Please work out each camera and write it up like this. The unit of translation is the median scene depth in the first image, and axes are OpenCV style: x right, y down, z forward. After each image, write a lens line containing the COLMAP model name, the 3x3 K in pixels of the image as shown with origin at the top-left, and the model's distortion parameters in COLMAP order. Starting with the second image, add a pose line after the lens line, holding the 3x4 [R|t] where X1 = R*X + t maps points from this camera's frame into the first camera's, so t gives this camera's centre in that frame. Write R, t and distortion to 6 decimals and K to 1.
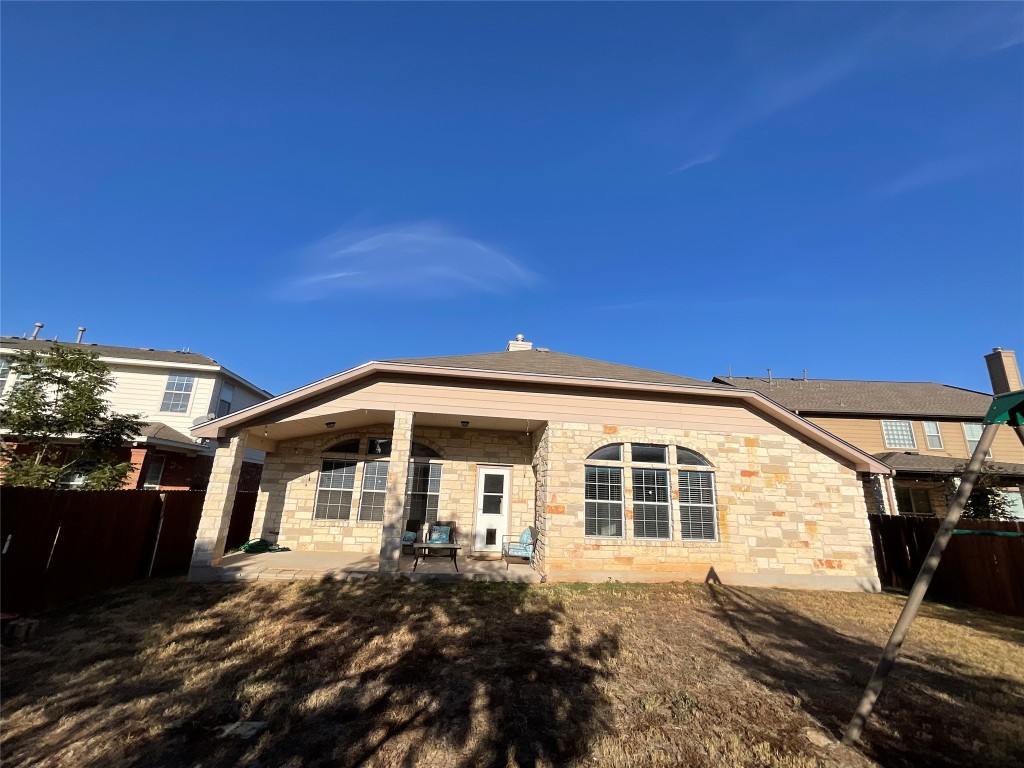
lens RADIAL K [[416.7, 0, 512.6], [0, 416.7, 381.9], [0, 0, 1]] dist [0.000540, 0.002601]
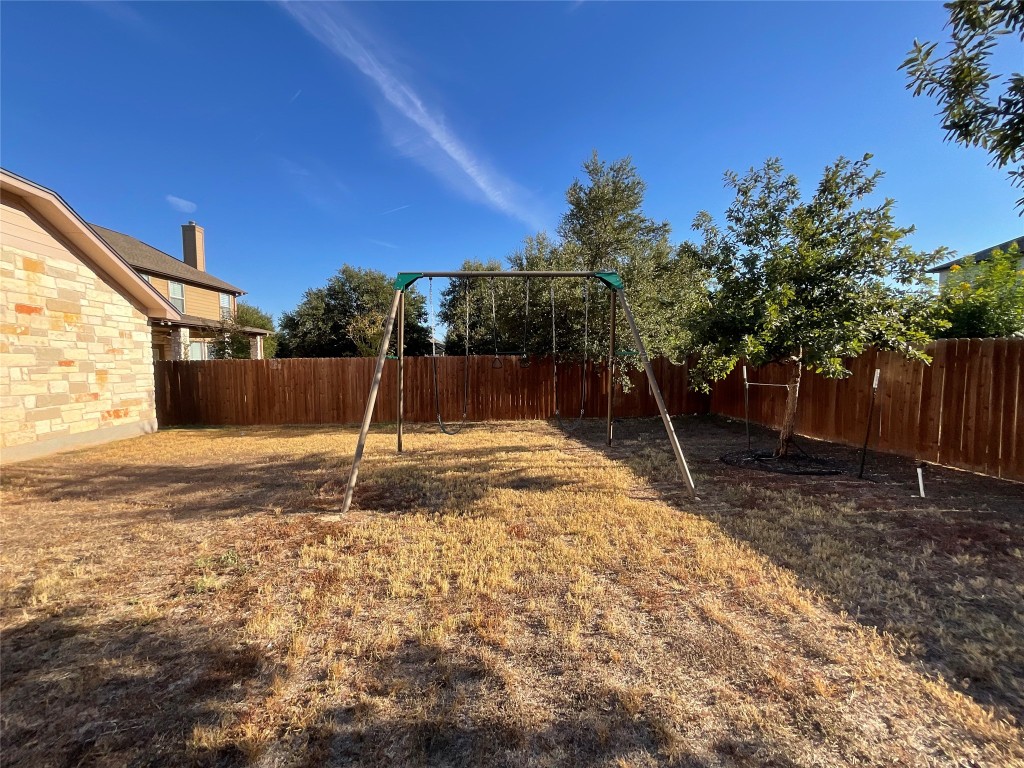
lens RADIAL K [[416.7, 0, 512.6], [0, 416.7, 385.6], [0, 0, 1]] dist [0.000540, 0.002601]
pose [[-0.047444, -0.100213, 0.993834, -0.180240], [-0.248027, 0.964976, 0.085462, 0.083404], [-0.967591, -0.242443, -0.070638, 0.240918]]
